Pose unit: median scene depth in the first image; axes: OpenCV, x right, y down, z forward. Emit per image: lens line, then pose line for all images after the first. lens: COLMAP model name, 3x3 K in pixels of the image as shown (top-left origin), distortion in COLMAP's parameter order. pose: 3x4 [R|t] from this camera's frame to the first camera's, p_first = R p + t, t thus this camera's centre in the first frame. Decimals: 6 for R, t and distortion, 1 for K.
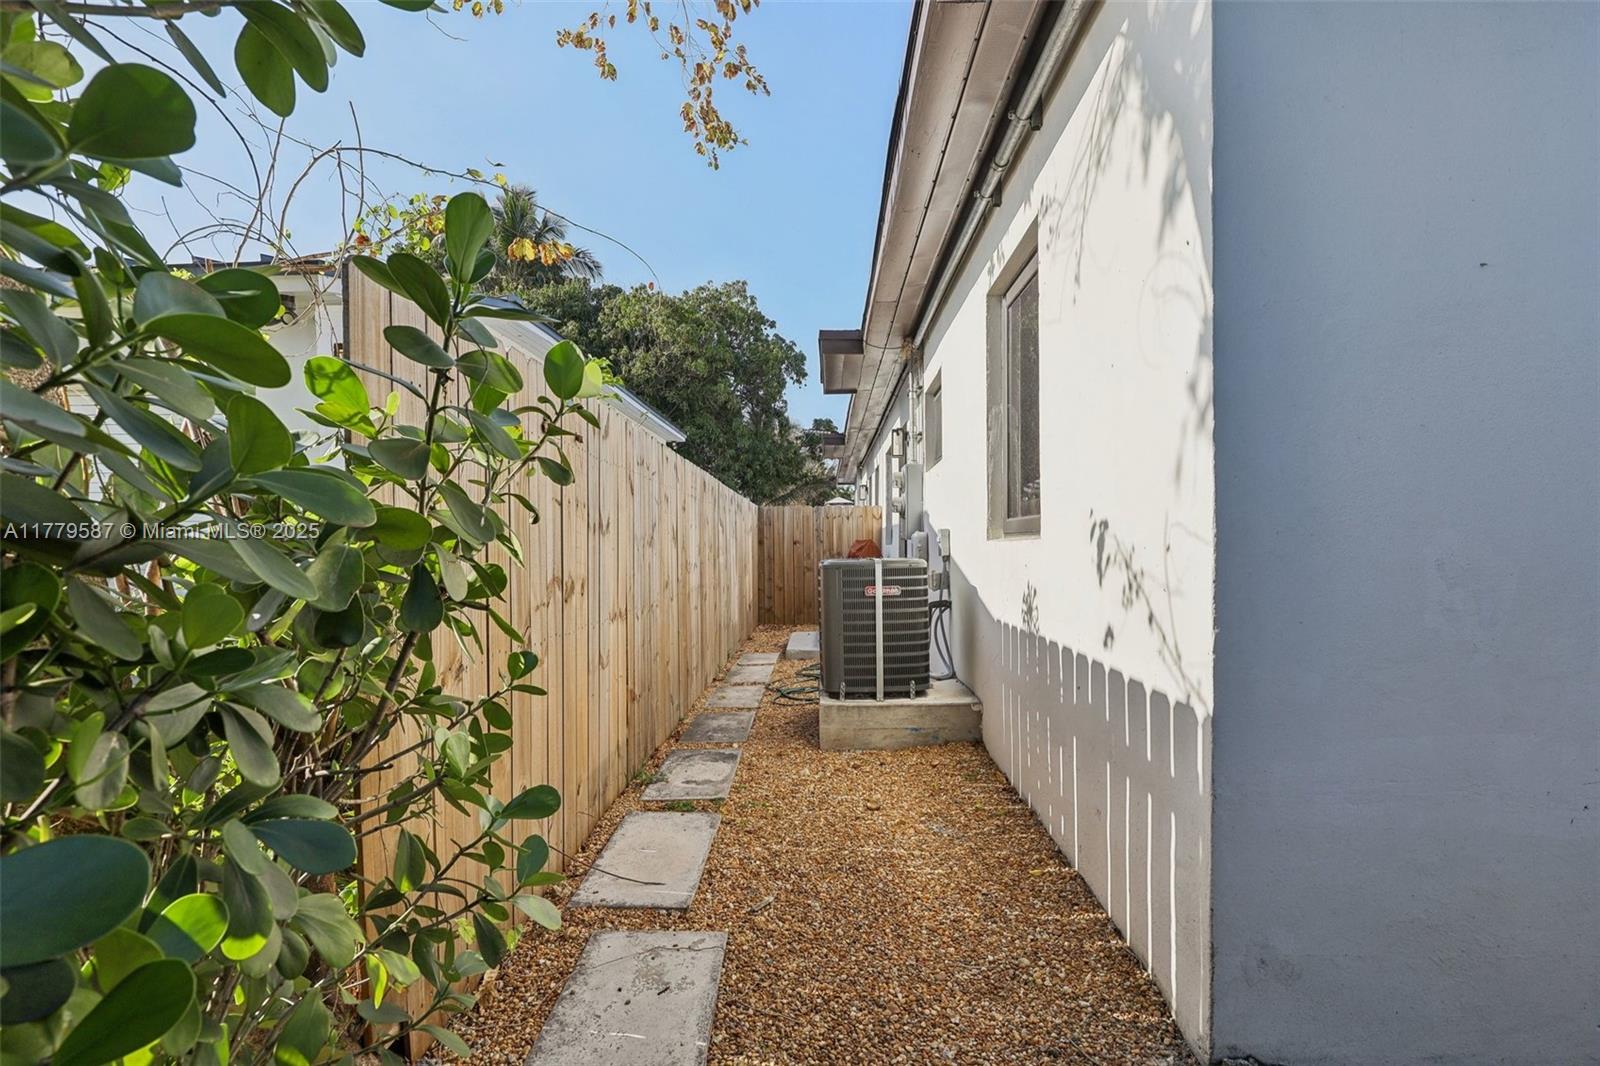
lens RADIAL K [[692.6, 0, 800.0], [0, 692.6, 533.0], [0, 0, 1]] dist [-0.001211, -0.000126]
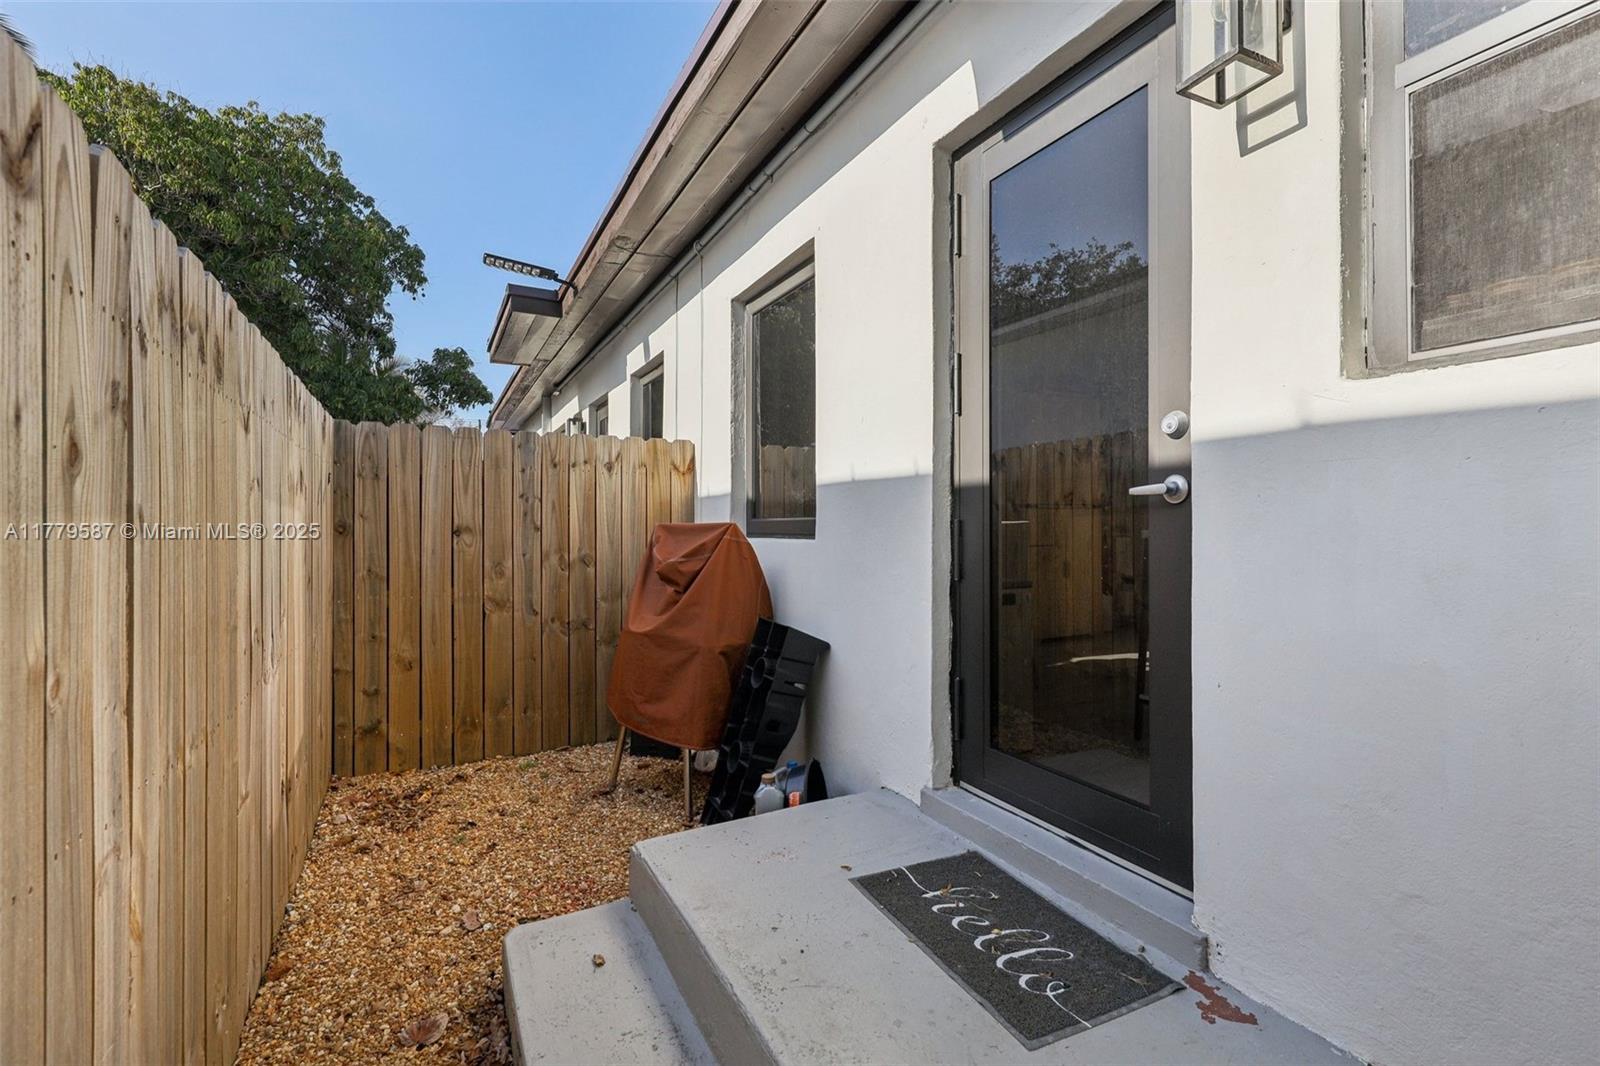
lens RADIAL K [[716.5, 0, 803.3], [0, 716.5, 528.2], [0, 0, 1]] dist [-0.000895, 0.000018]
pose [[0.871349, 0.008824, 0.490584, -0.010270], [-0.018347, 0.999725, 0.014606, 0.001292], [-0.490320, -0.021728, 0.871271, 0.185494]]
